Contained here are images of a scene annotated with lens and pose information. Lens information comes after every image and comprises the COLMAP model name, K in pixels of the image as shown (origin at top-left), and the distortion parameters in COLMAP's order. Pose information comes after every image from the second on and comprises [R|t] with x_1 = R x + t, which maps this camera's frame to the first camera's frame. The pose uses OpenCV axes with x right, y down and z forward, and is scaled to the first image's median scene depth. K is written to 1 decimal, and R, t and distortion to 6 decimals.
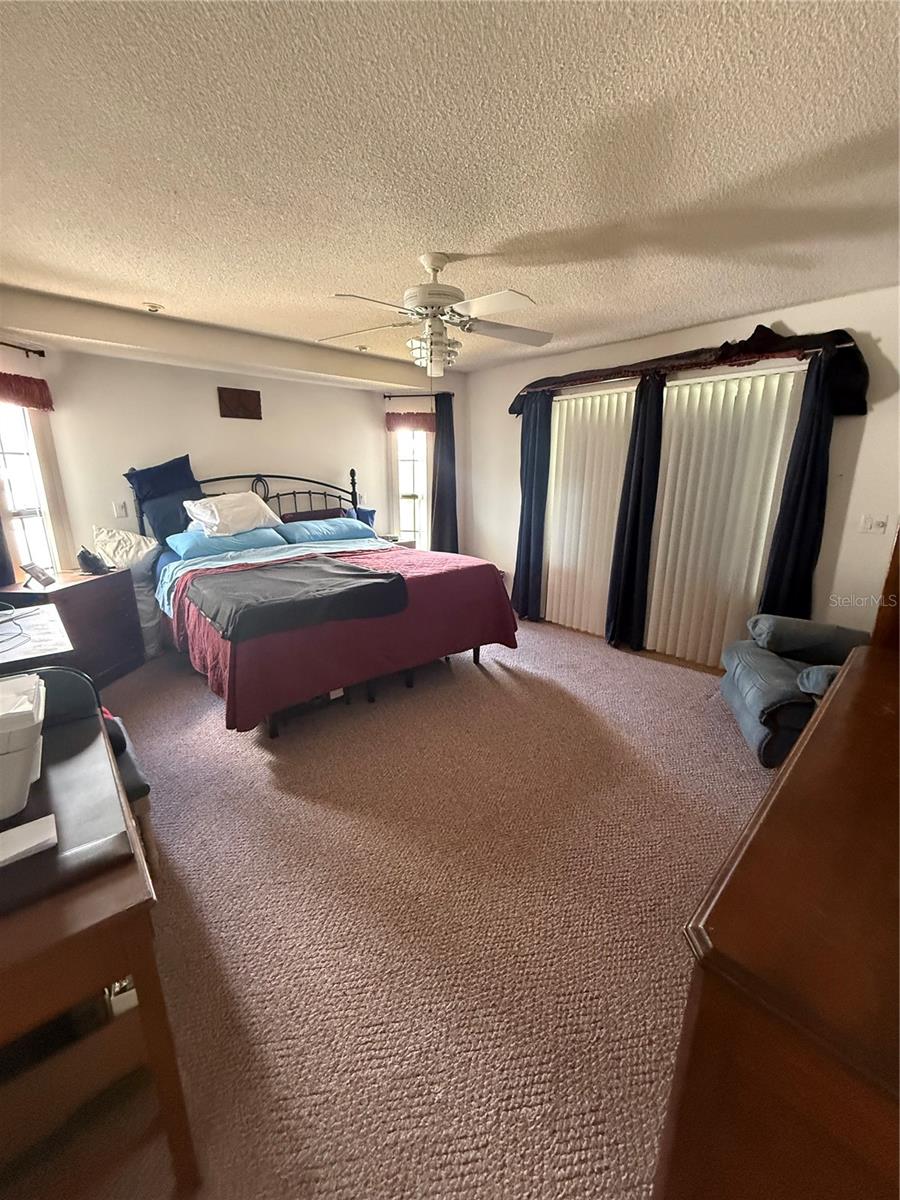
lens RADIAL K [[476.6, 0, 448.2], [0, 476.6, 600.3], [0, 0, 1]] dist [-0.000349, -0.000143]
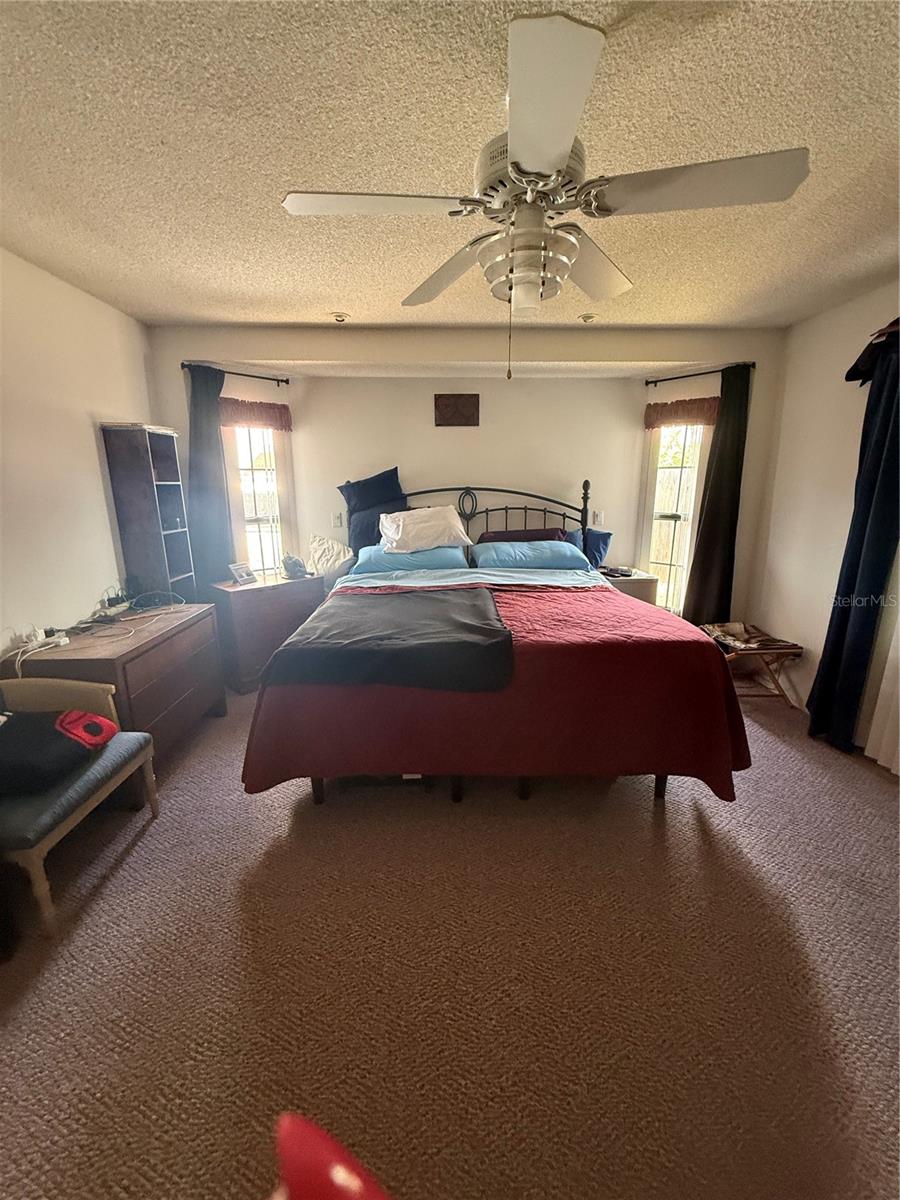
lens RADIAL K [[476.6, 0, 454.2], [0, 476.6, 598.2], [0, 0, 1]] dist [-0.000349, -0.000143]
pose [[0.764284, 0.145148, -0.628333, 0.186226], [-0.163251, 0.986151, 0.029233, -0.083487], [0.623874, 0.080234, 0.777395, 0.316744]]
